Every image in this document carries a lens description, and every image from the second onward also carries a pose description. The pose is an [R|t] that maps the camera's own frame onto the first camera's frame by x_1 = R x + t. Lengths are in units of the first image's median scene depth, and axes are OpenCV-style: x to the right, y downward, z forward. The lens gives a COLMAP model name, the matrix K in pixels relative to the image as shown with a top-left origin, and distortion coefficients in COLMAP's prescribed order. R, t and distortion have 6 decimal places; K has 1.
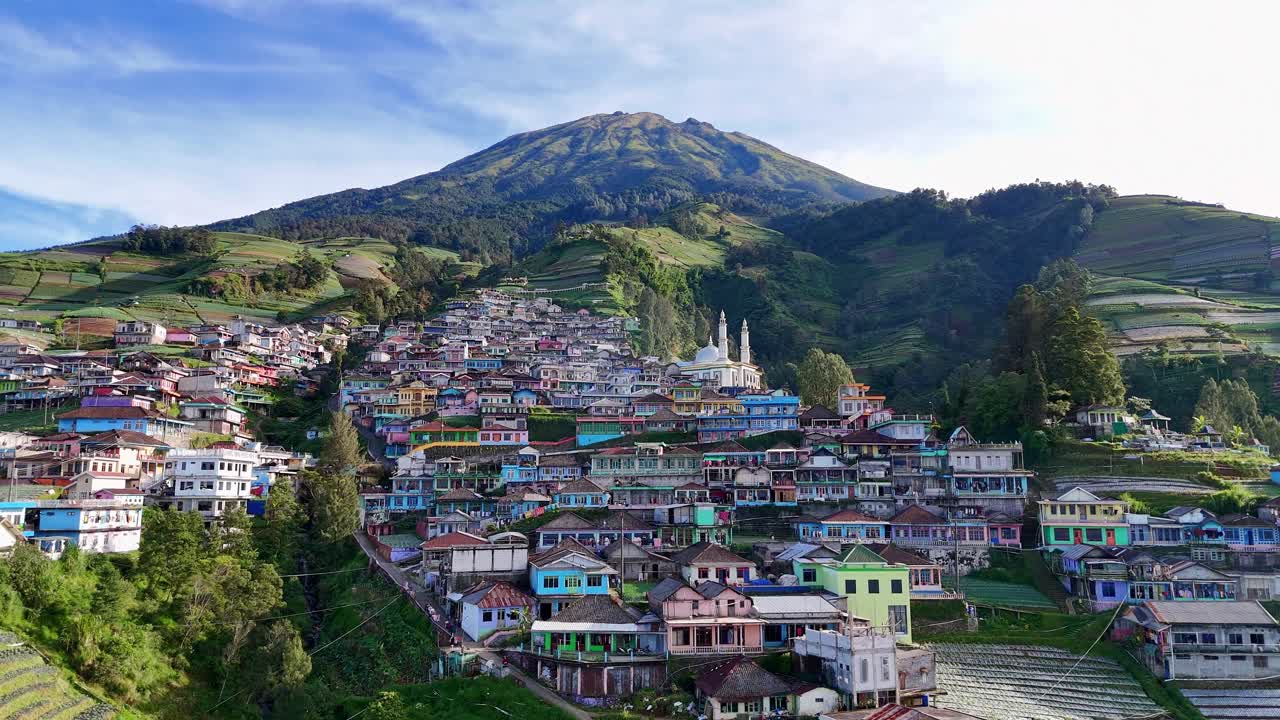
lens RADIAL K [[936.9, 0, 638.4], [0, 936.9, 366.7], [0, 0, 1]] dist [0.067641, -0.034890]
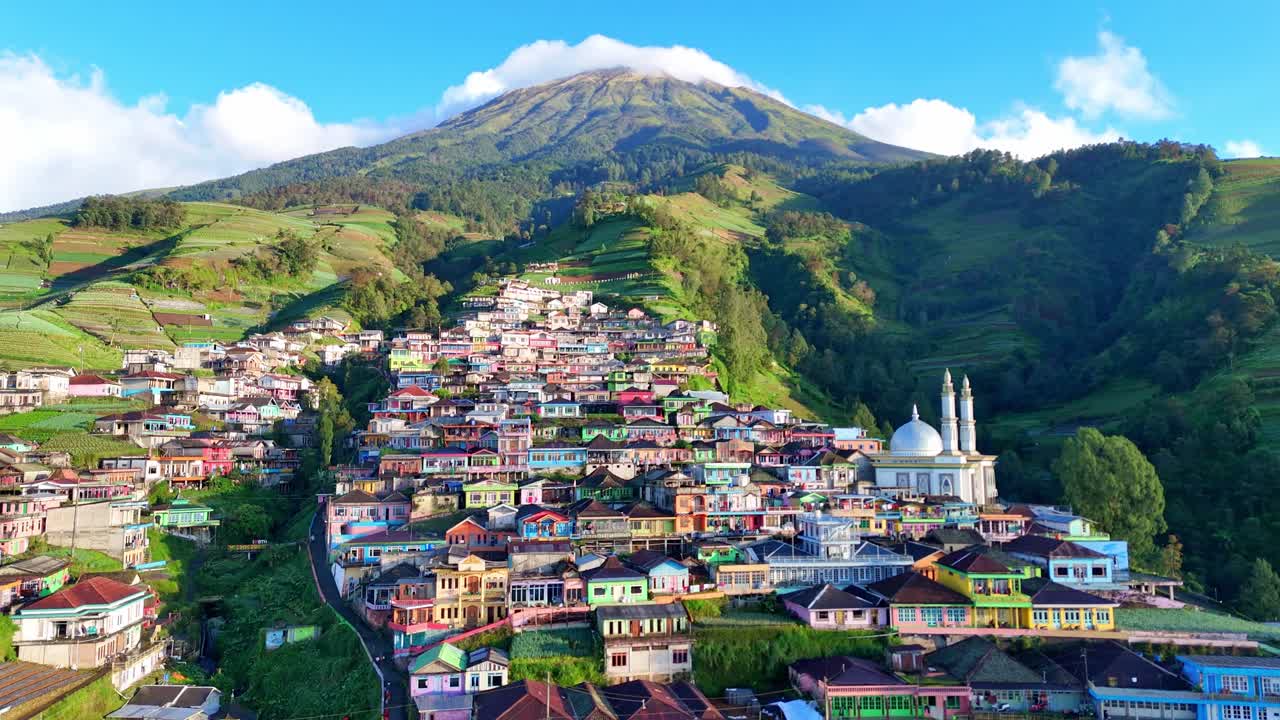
lens RADIAL K [[936.9, 0, 641.6], [0, 936.9, 355.5], [0, 0, 1]] dist [0.067641, -0.034890]
pose [[0.999964, -0.003425, 0.007793, -0.015603], [0.003165, 0.999448, 0.033074, -0.012429], [-0.007902, -0.033048, 0.999423, 0.051462]]
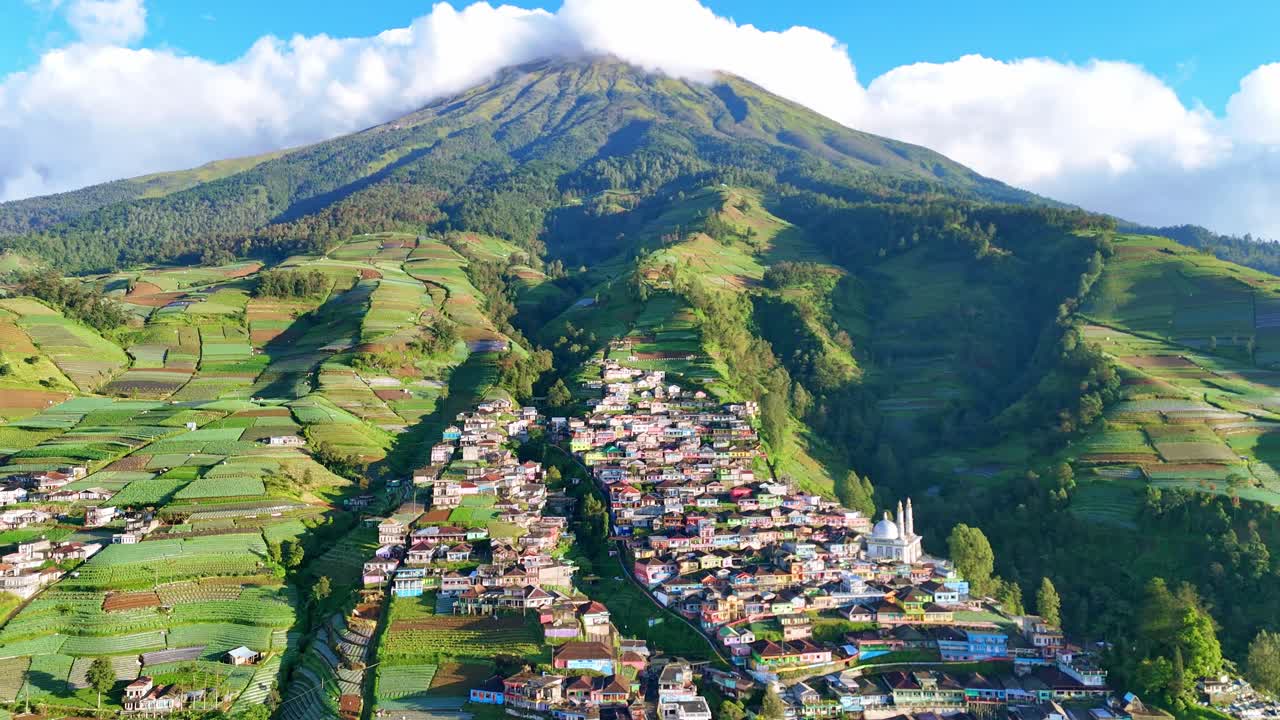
lens RADIAL K [[936.9, 0, 641.5], [0, 936.9, 355.1], [0, 0, 1]] dist [0.067641, -0.034890]
pose [[0.999063, 0.000640, 0.043268, -0.047808], [-0.004167, 0.996665, 0.081490, -0.052681], [-0.043072, -0.081594, 0.995735, -0.048754]]
